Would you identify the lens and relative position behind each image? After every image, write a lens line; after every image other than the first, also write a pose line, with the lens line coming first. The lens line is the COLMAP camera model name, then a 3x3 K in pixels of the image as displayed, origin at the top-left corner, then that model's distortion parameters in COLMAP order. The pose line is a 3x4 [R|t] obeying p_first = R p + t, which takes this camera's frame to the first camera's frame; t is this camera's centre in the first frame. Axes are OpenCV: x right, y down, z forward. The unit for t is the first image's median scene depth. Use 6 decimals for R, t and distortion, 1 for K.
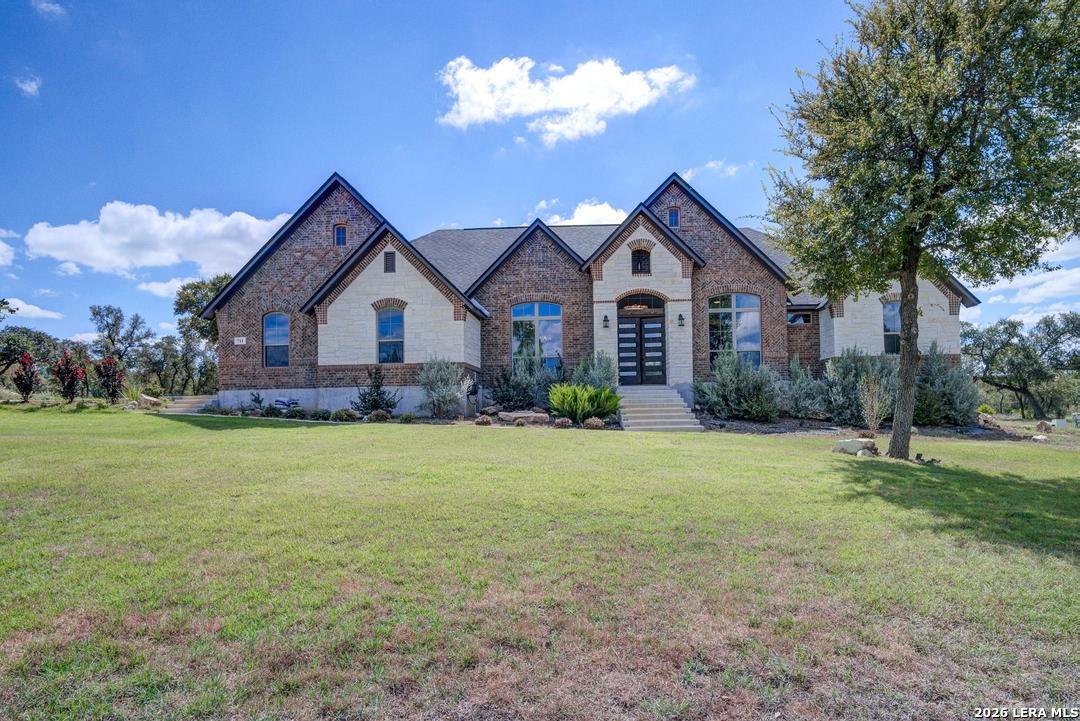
lens RADIAL K [[686.2, 0, 569.4], [0, 686.2, 401.9], [0, 0, 1]] dist [-0.009383, -0.001022]
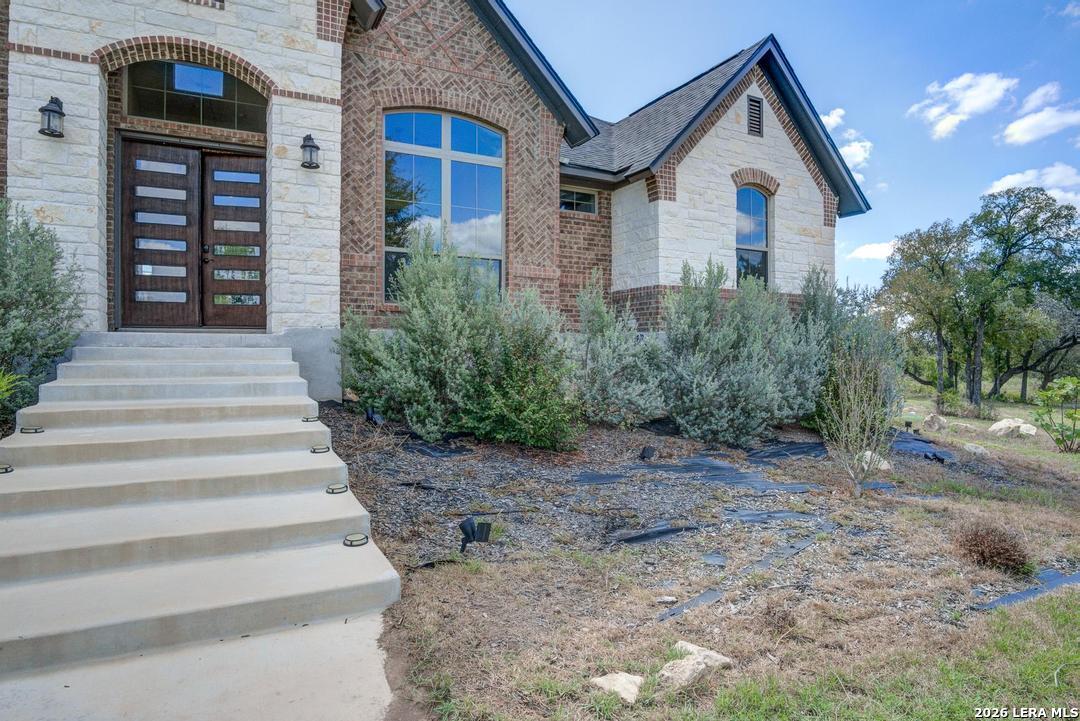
lens RADIAL K [[607.5, 0, 536.2], [0, 607.5, 356.2], [0, 0, 1]] dist [-0.053008, 0.012745]
pose [[0.878074, 0.015257, 0.478282, 0.117634], [-0.026895, 0.999485, 0.017493, -0.021175], [-0.477769, -0.028223, 0.878032, 0.661799]]
